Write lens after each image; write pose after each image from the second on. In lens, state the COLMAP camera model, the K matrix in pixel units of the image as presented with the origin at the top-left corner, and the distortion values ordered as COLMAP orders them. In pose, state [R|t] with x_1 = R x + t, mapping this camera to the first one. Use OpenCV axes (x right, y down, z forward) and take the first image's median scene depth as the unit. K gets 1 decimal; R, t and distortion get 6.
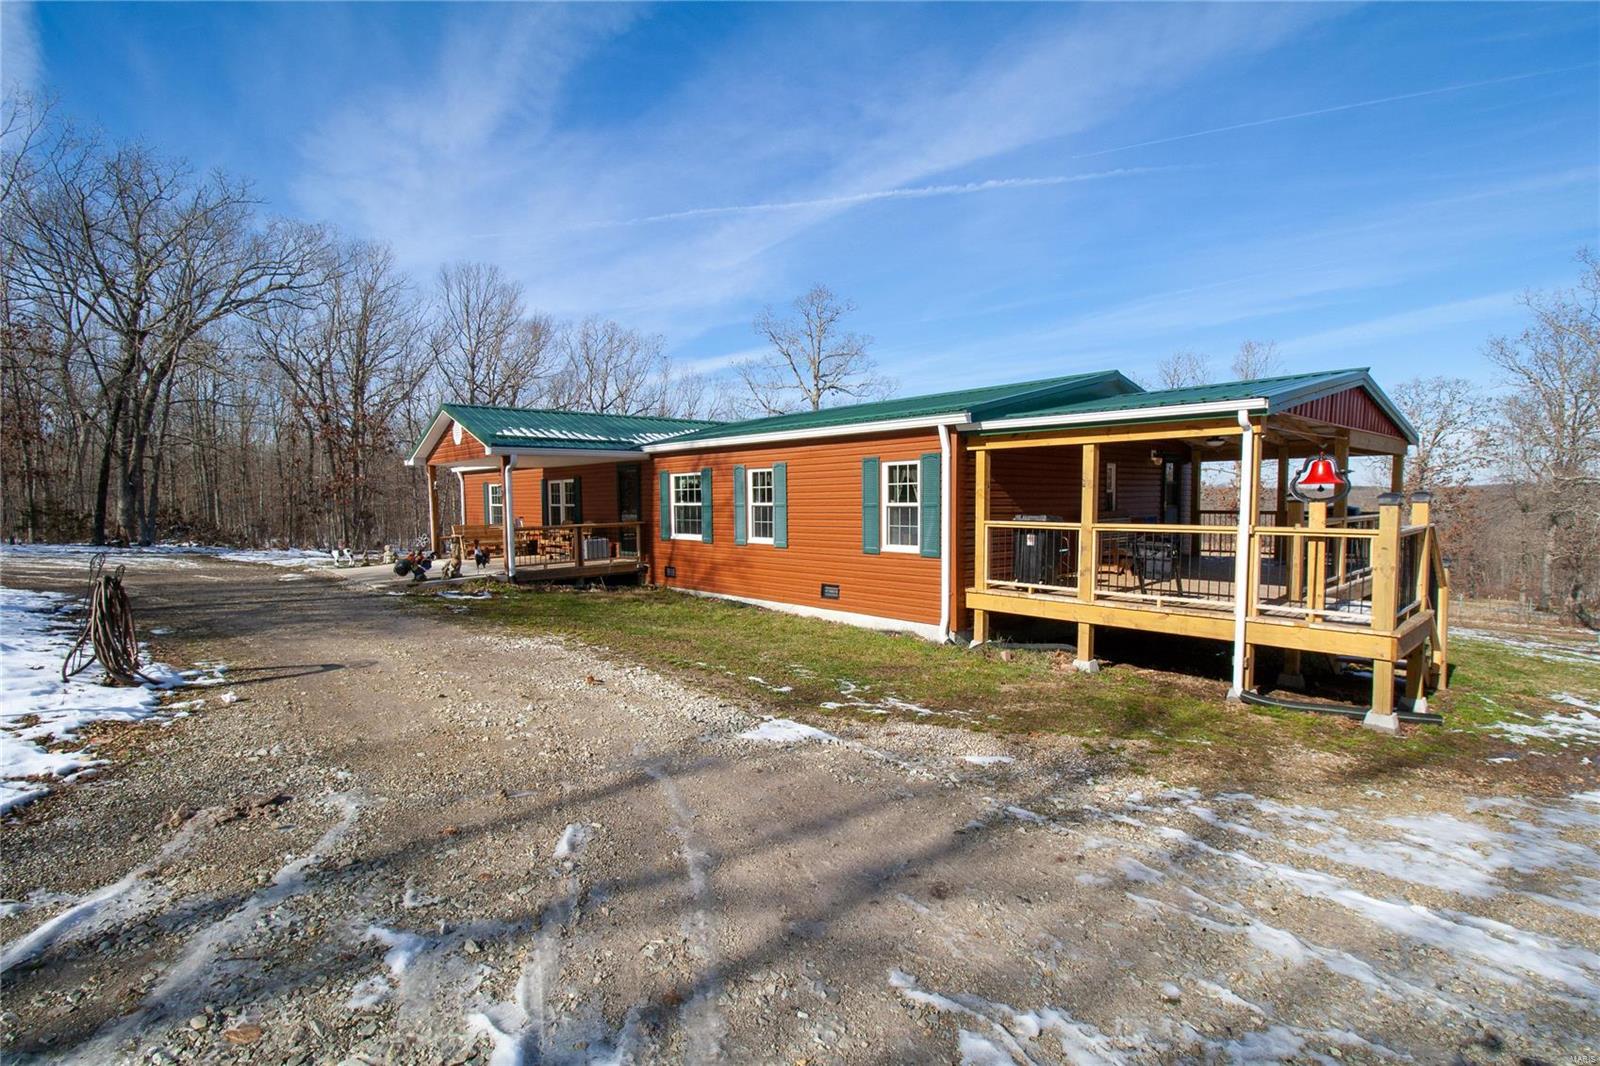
lens RADIAL K [[758.1, 0, 800.0], [0, 758.1, 533.0], [0, 0, 1]] dist [0.001059, -0.011389]
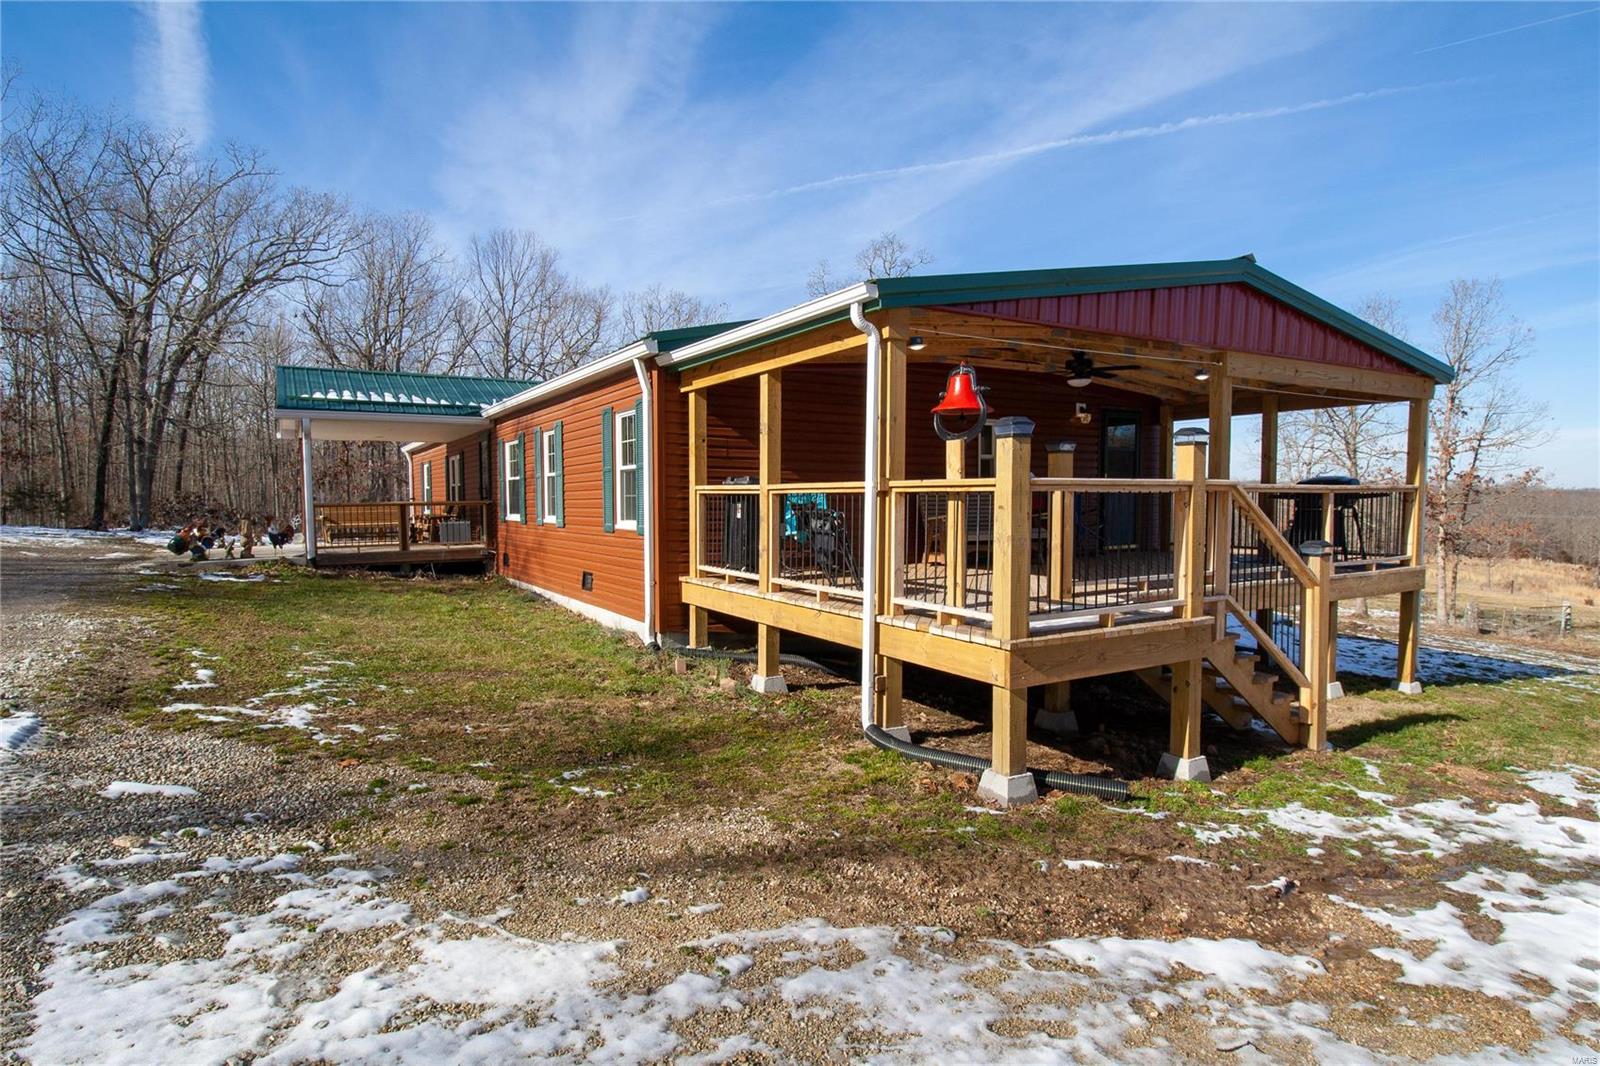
lens RADIAL K [[865.5, 0, 801.4], [0, 865.5, 495.7], [0, 0, 1]] dist [-0.006384, -0.000577]
pose [[0.980968, 0.004846, -0.194111, 0.410168], [-0.014365, 0.998760, -0.047663, 0.026447], [0.193639, 0.049544, 0.979821, 0.142686]]
